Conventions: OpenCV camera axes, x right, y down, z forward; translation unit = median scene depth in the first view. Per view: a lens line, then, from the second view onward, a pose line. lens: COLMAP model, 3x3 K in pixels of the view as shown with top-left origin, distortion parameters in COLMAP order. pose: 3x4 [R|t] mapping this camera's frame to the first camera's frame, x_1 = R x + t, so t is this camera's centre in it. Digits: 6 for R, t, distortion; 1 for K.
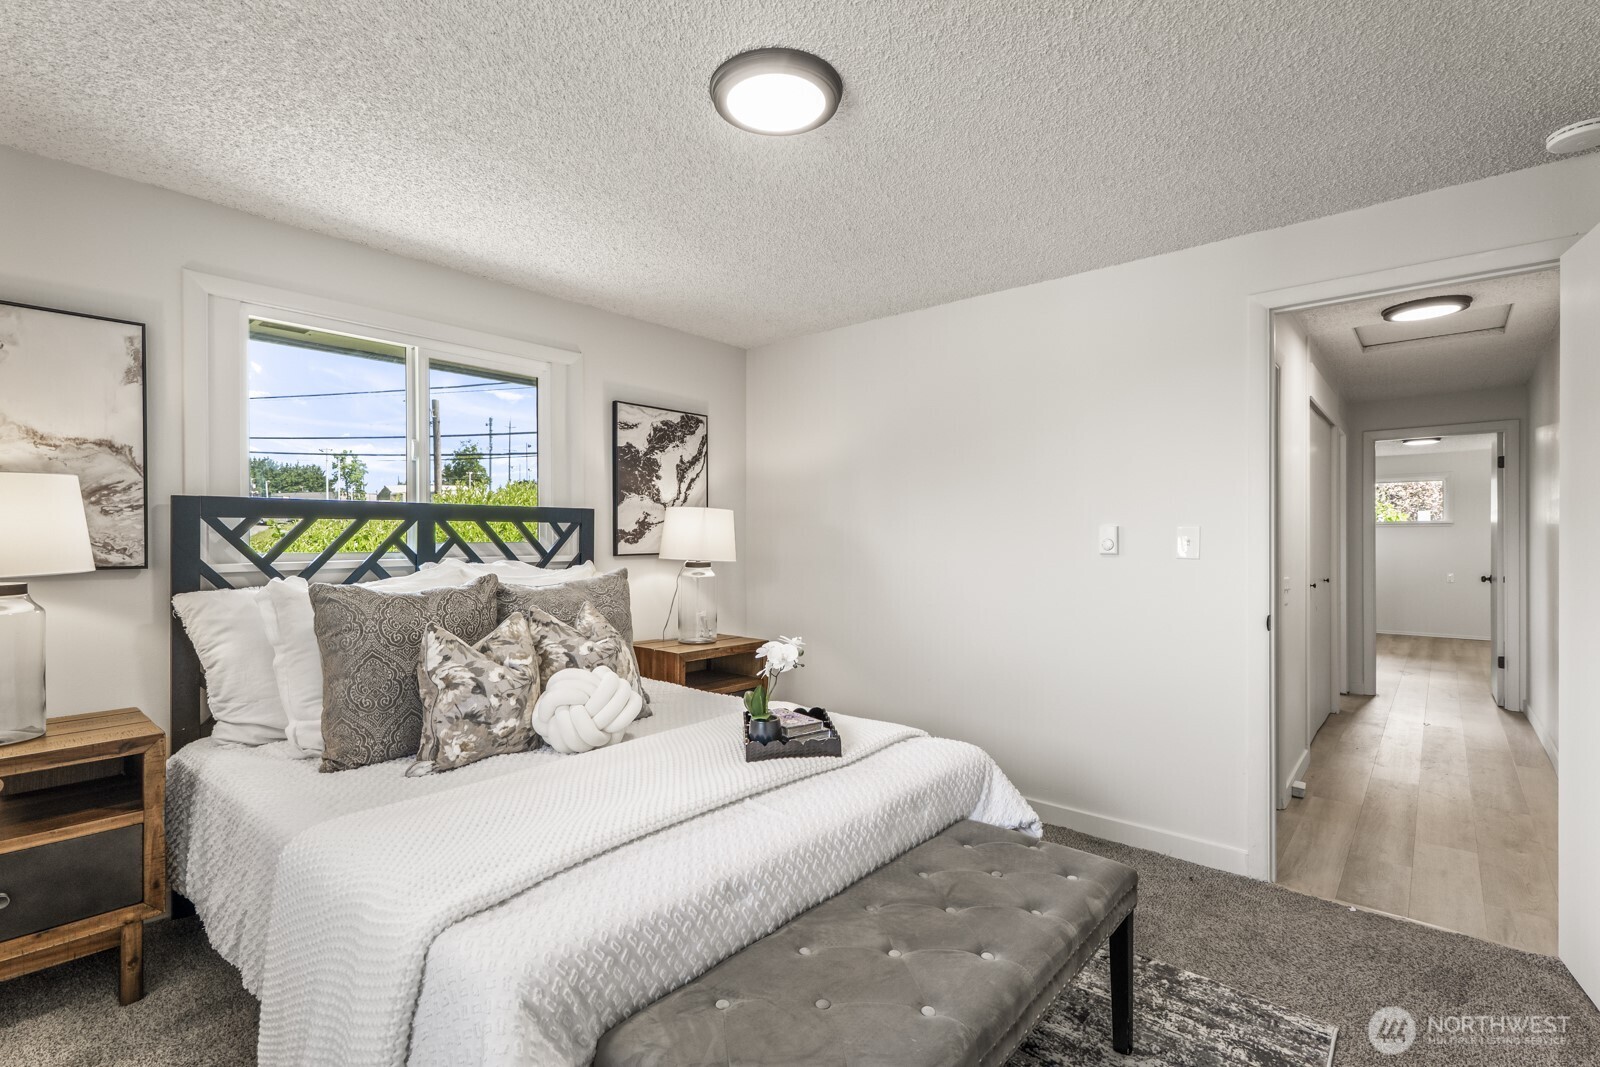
lens RADIAL K [[748.3, 0, 794.1], [0, 748.3, 537.8], [0, 0, 1]] dist [0.001346, -0.000390]
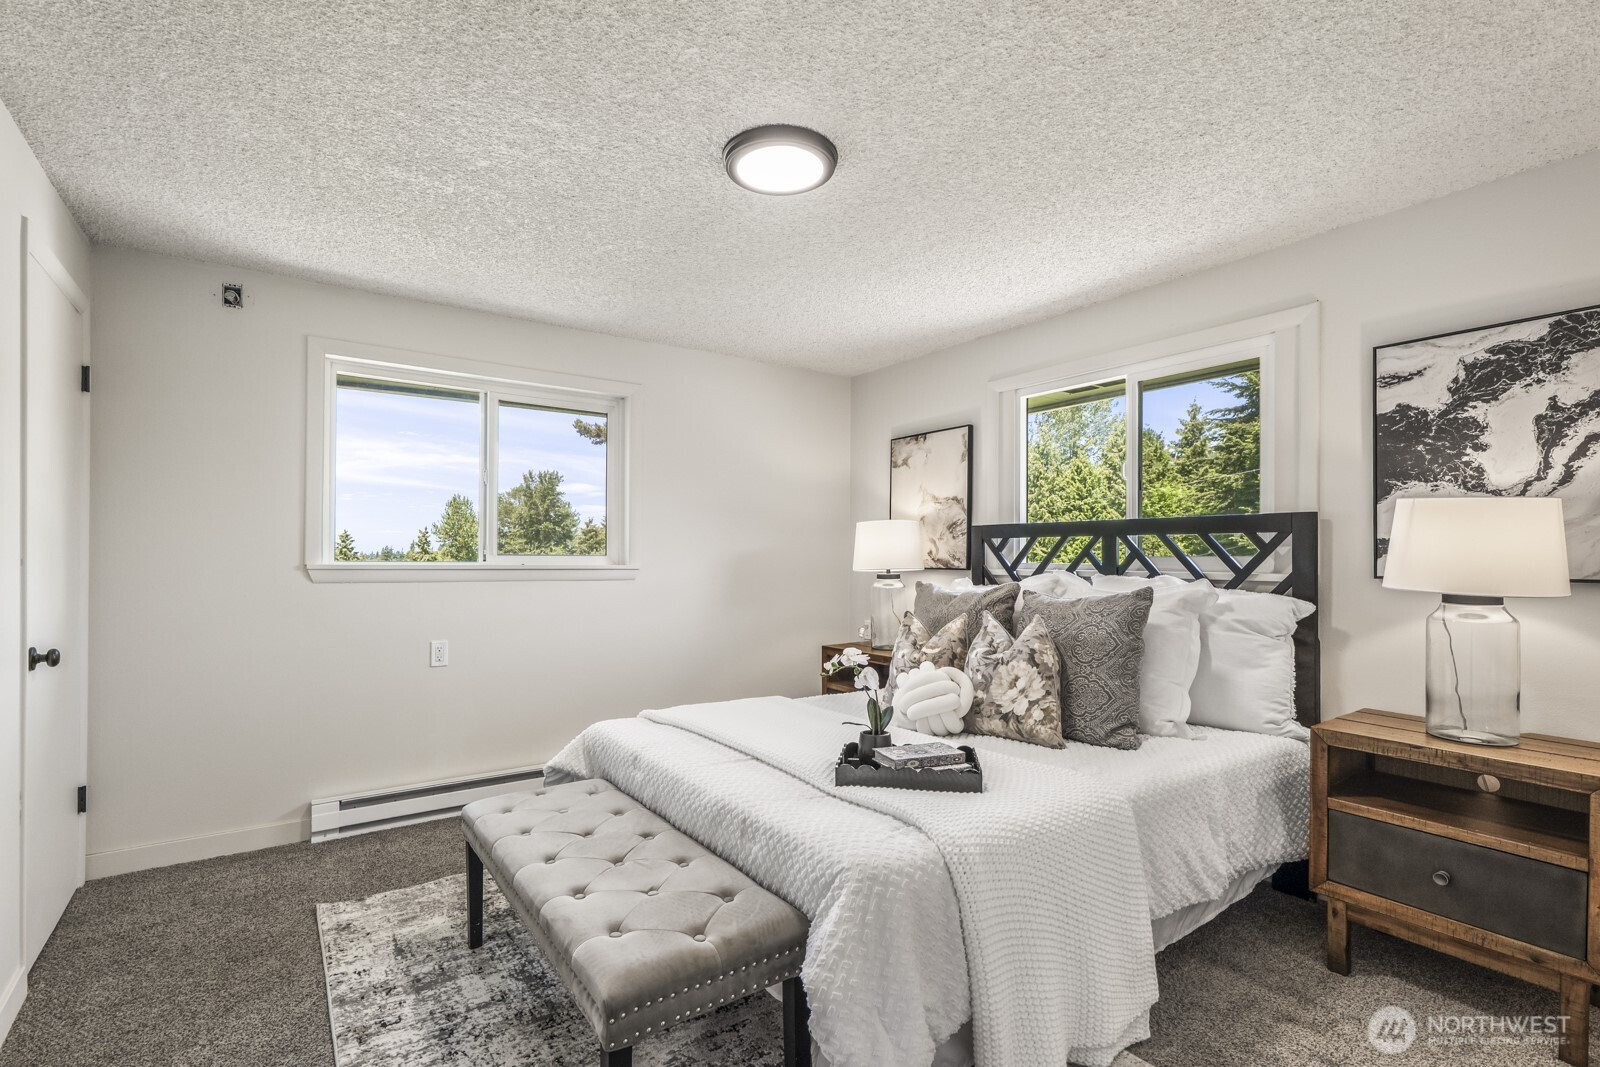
lens RADIAL K [[759.4, 0, 796.8], [0, 759.4, 552.8], [0, 0, 1]] dist [0.000566, -0.000307]
pose [[-0.260348, -0.000326, -0.965515, 0.550643], [-0.000889, 1.000000, -0.000098, 0.001981], [0.965515, 0.000833, -0.260348, 0.670172]]
